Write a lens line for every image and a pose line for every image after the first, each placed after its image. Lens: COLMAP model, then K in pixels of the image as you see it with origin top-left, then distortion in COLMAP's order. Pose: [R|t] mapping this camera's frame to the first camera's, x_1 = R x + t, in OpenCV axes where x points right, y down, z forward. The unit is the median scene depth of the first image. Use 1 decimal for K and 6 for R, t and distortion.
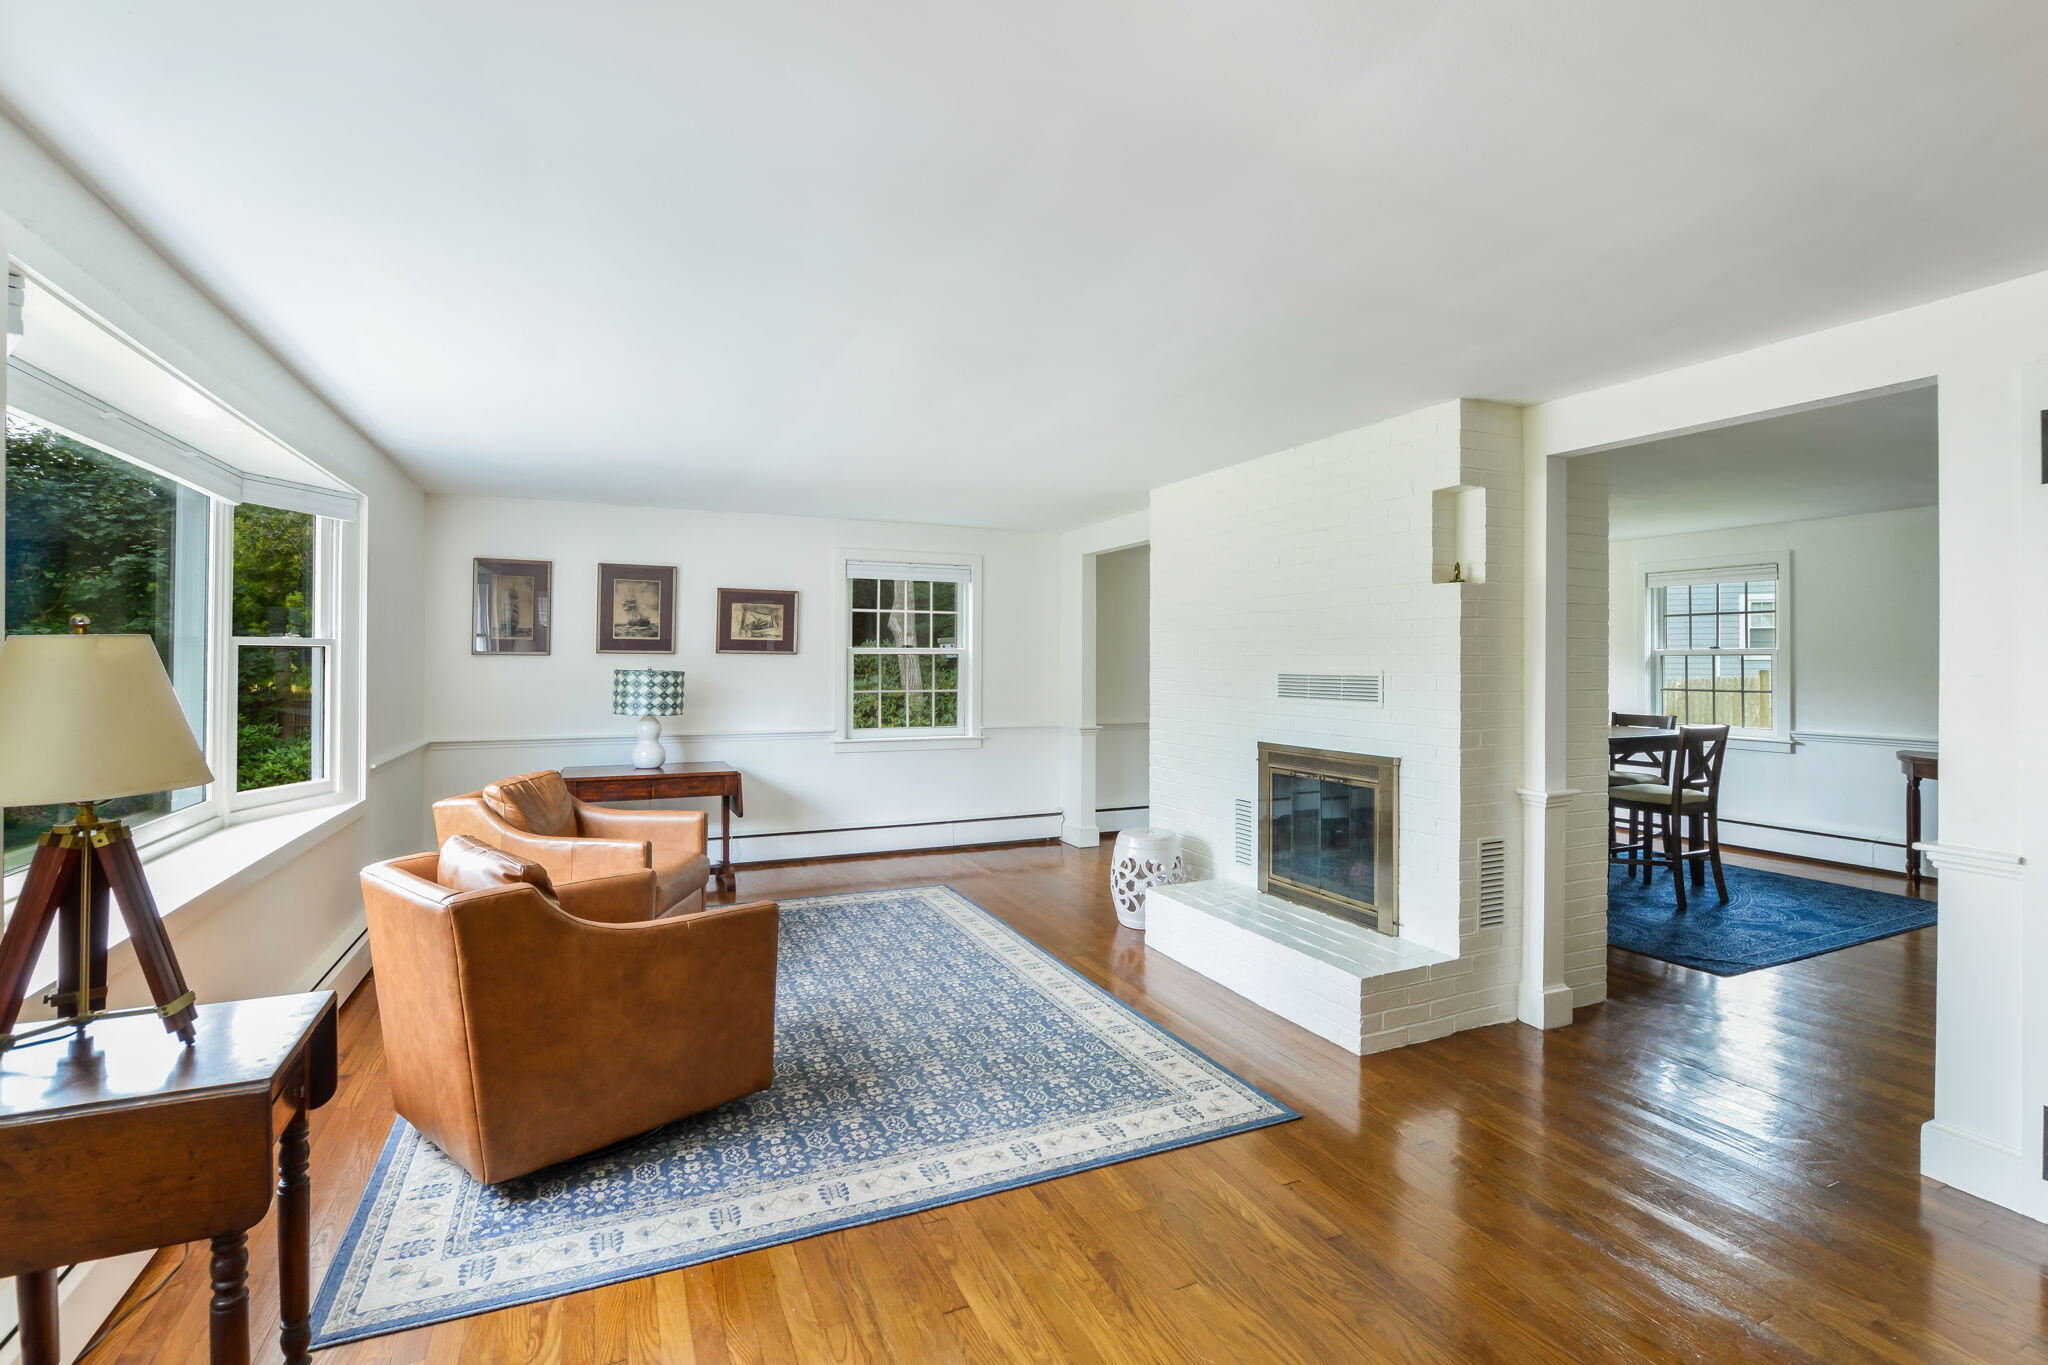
lens RADIAL K [[929.4, 0, 1032.7], [0, 929.4, 650.5], [0, 0, 1]] dist [-0.019407, 0.001721]
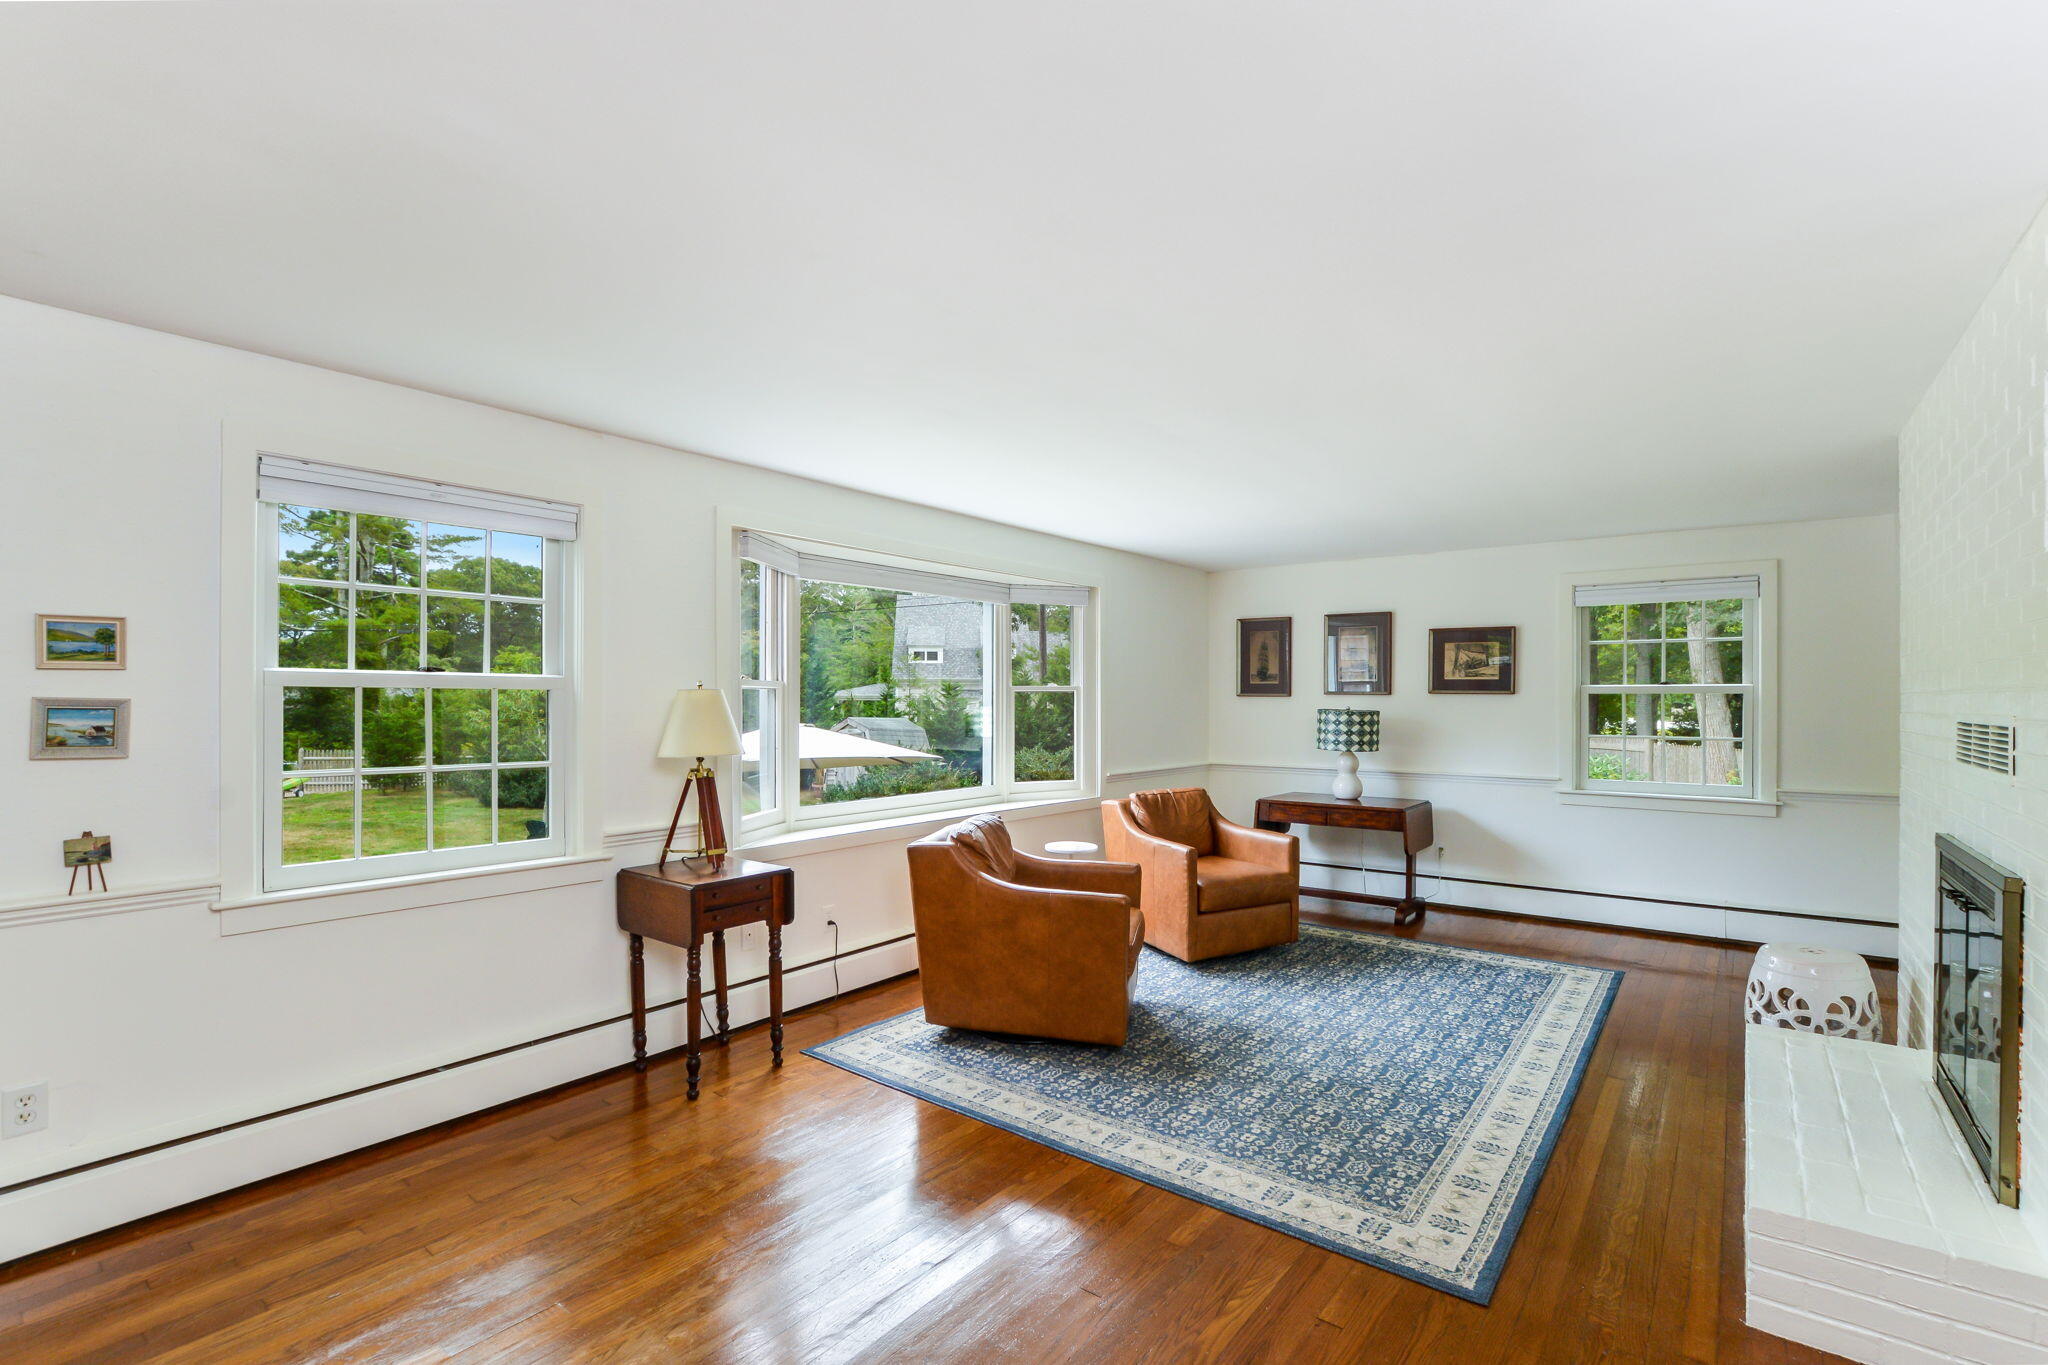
lens RADIAL K [[929.4, 0, 1042.6], [0, 929.4, 689.9], [0, 0, 1]] dist [-0.019407, 0.001721]
pose [[0.473447, -0.012376, -0.880735, 0.494564], [0.012191, 0.999898, -0.007497, 0.002014], [0.880738, -0.007188, 0.473549, 0.207100]]
